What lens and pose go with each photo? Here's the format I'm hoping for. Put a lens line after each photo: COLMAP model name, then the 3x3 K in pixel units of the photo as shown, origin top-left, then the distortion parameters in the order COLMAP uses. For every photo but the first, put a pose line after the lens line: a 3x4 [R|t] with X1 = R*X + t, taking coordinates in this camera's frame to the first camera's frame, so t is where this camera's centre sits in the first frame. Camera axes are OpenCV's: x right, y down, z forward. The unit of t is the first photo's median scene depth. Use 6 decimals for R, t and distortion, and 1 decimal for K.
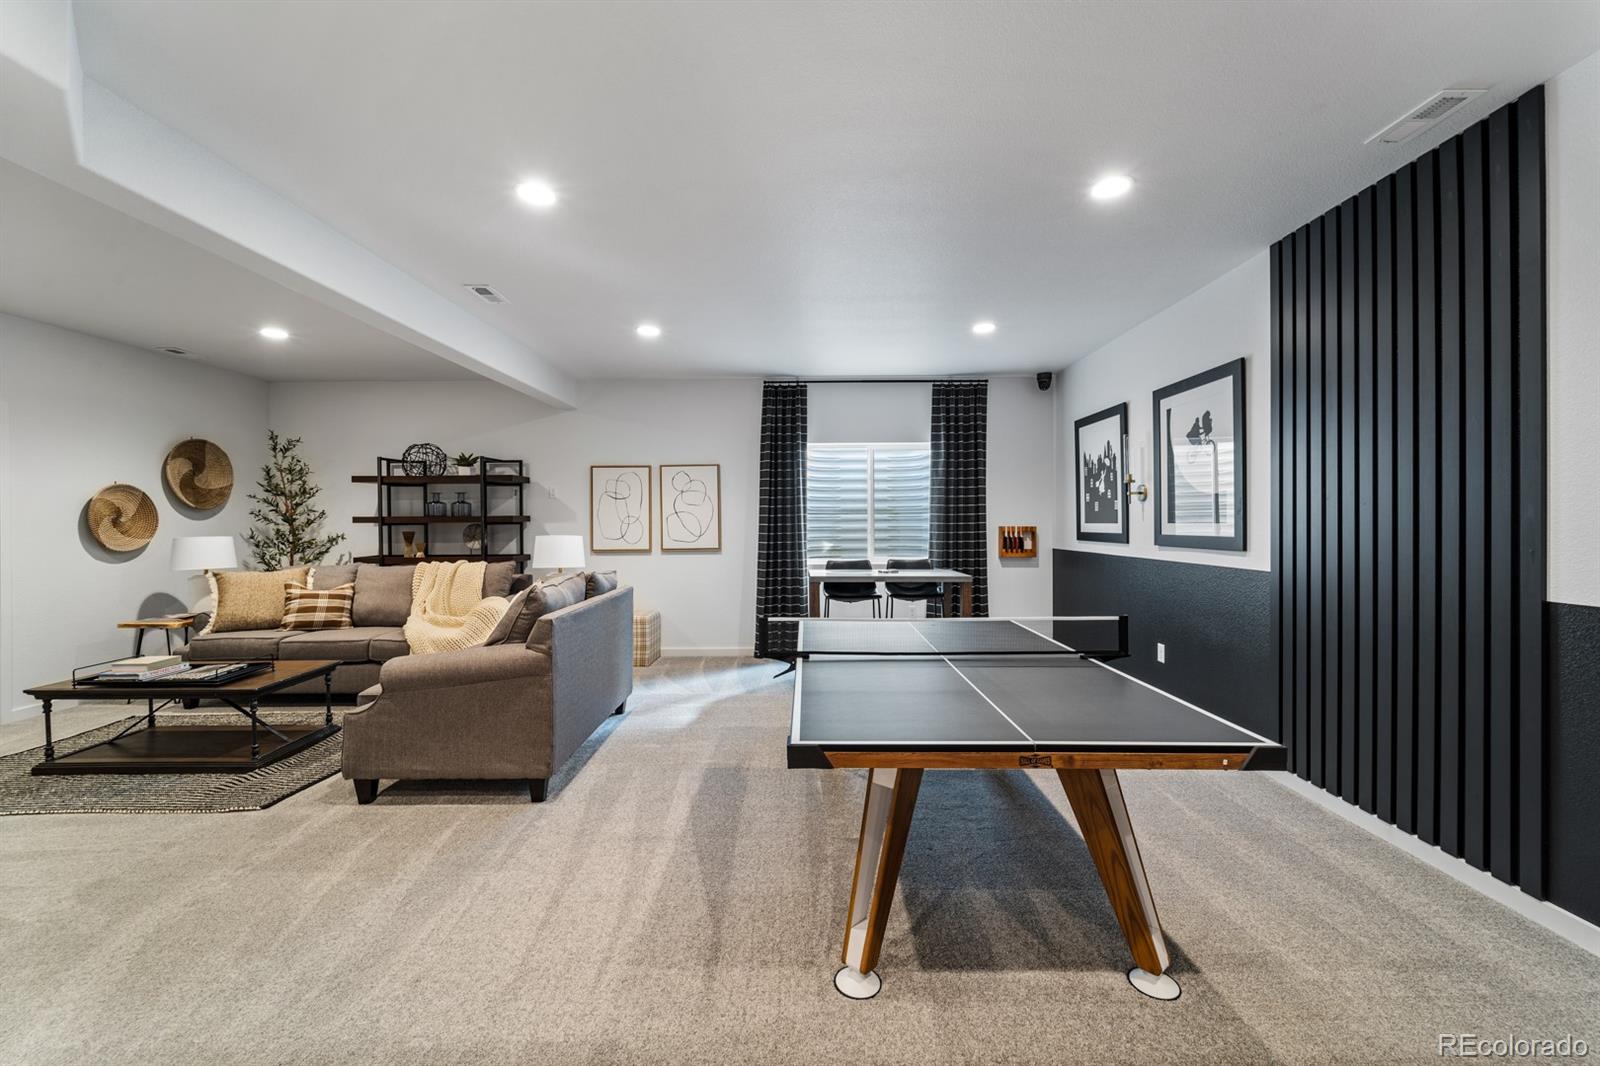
lens RADIAL K [[651.2, 0, 798.1], [0, 651.2, 526.2], [0, 0, 1]] dist [0.000078, -0.000290]
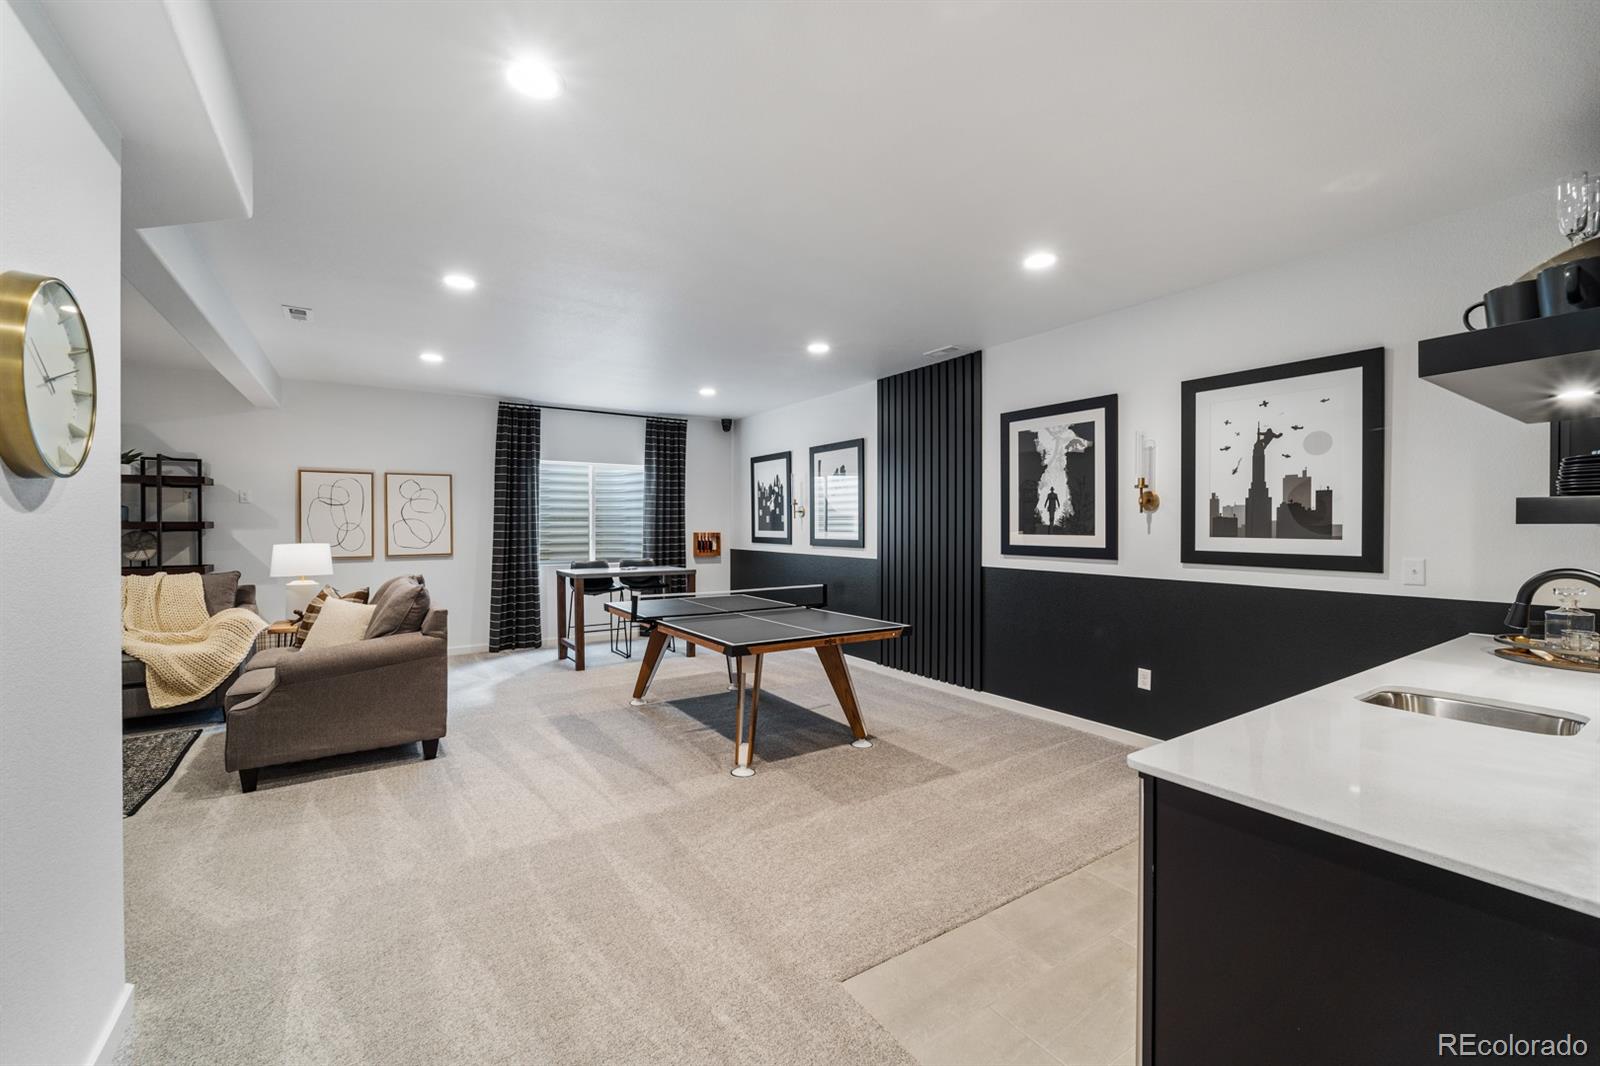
lens RADIAL K [[651.2, 0, 801.5], [0, 651.2, 532.3], [0, 0, 1]] dist [0.000078, -0.000290]
pose [[0.826490, -0.001760, 0.562949, -0.309676], [-0.001243, 0.999987, 0.004951, -0.008552], [-0.562951, -0.004792, 0.826477, -0.251369]]
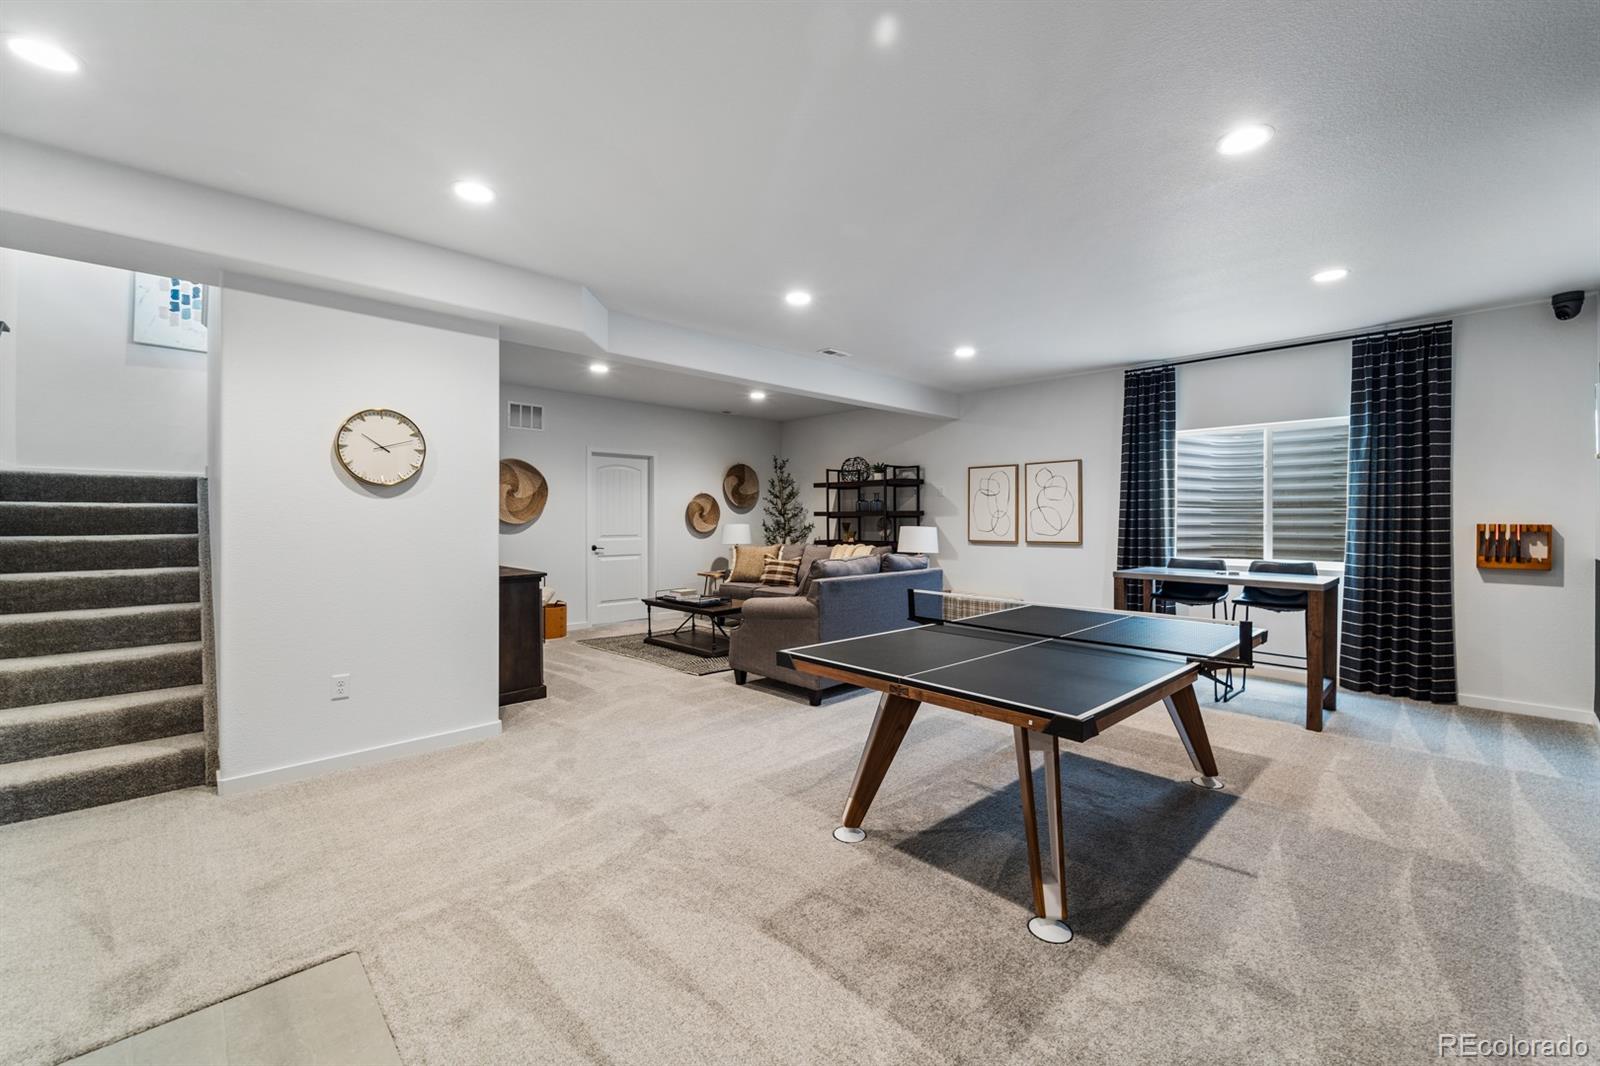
lens RADIAL K [[651.2, 0, 793.1], [0, 651.2, 523.7], [0, 0, 1]] dist [0.000078, -0.000290]
pose [[0.693729, 0.011457, -0.720145, 0.374229], [-0.008956, 0.999933, 0.007281, 0.002041], [0.720181, 0.001399, 0.693785, -0.031498]]
